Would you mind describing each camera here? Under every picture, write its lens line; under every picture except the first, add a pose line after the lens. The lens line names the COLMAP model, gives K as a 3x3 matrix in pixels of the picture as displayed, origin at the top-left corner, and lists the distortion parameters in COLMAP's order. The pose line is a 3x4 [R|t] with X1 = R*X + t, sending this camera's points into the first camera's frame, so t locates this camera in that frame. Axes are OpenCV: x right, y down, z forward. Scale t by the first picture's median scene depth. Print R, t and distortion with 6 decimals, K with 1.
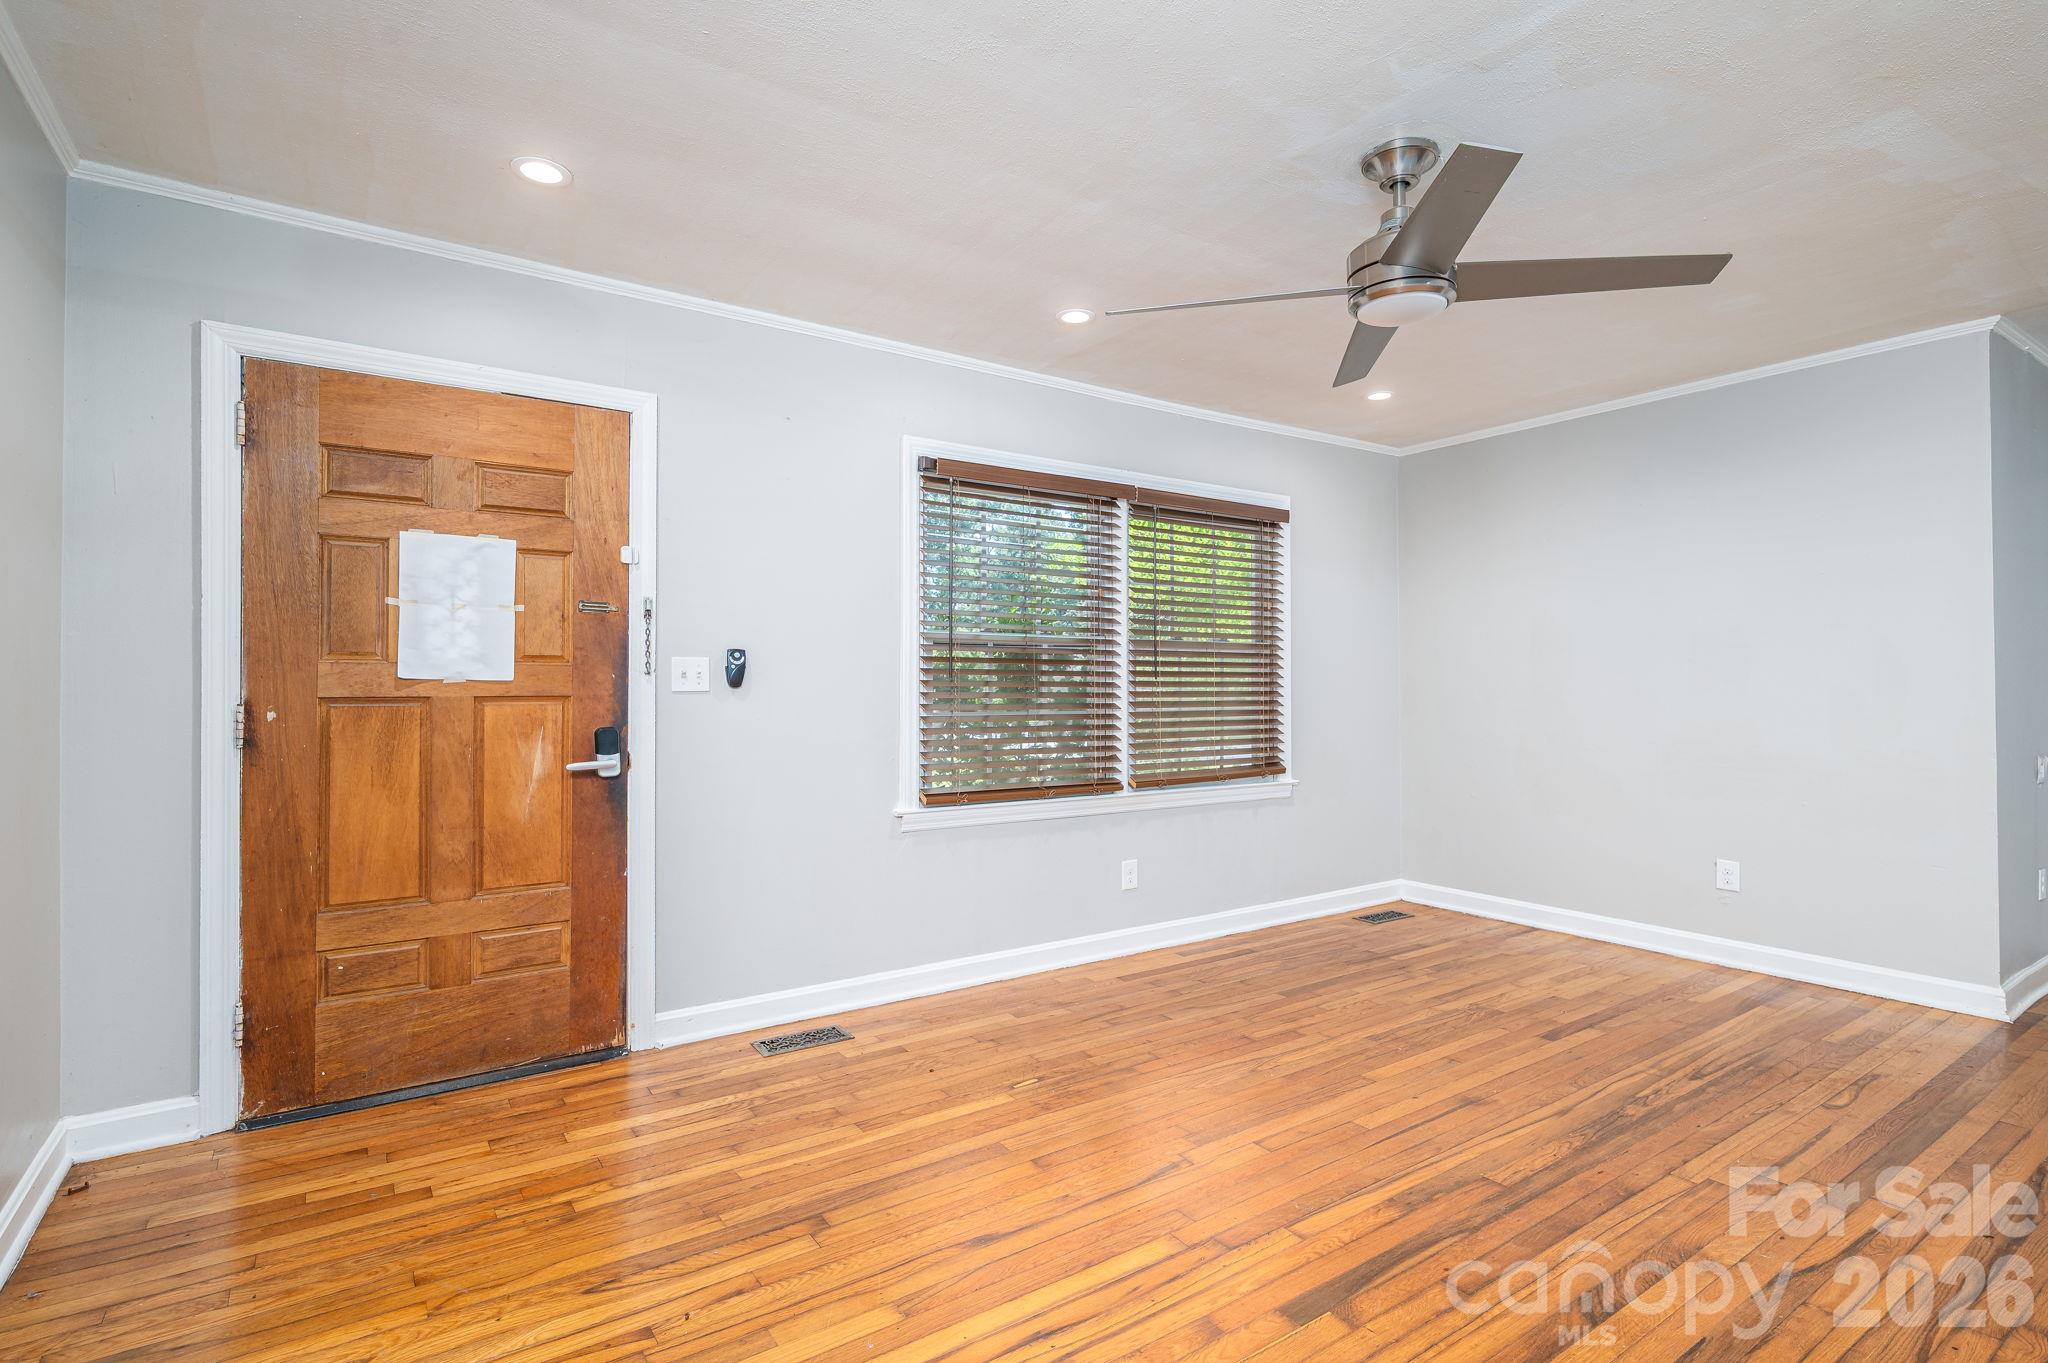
lens RADIAL K [[956.2, 0, 994.7], [0, 956.2, 673.8], [0, 0, 1]] dist [0.000648, 0.000013]
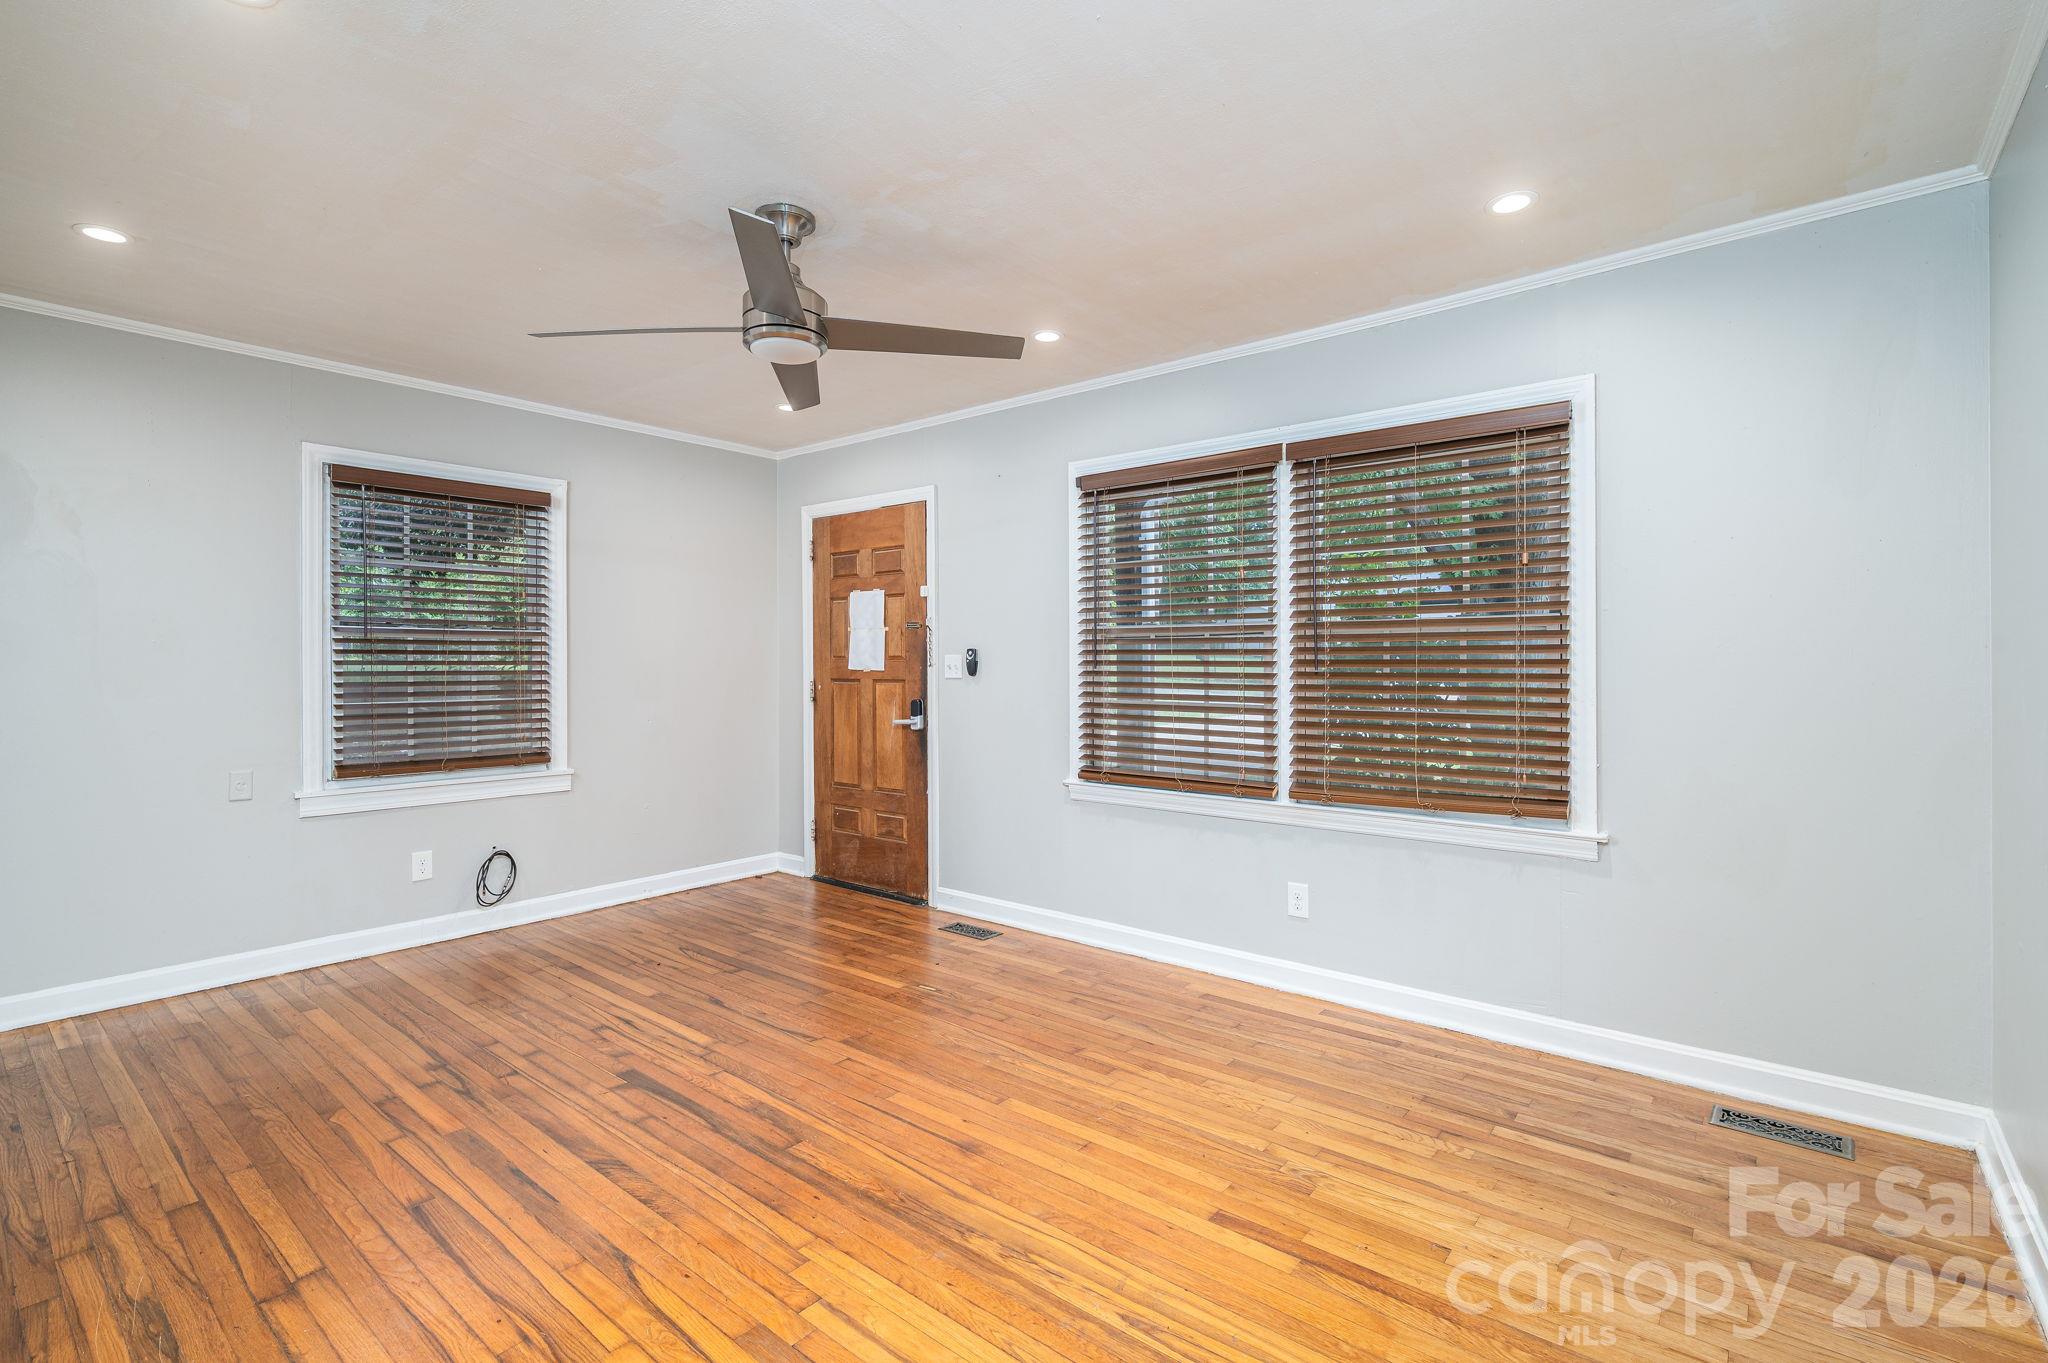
lens RADIAL K [[956.2, 0, 994.7], [0, 956.2, 673.8], [0, 0, 1]] dist [0.000648, 0.000013]
pose [[0.275078, 0.005862, -0.961404, 1.221939], [0.007910, 0.999934, 0.008360, -0.000067], [0.961389, -0.009905, 0.275013, 0.706762]]
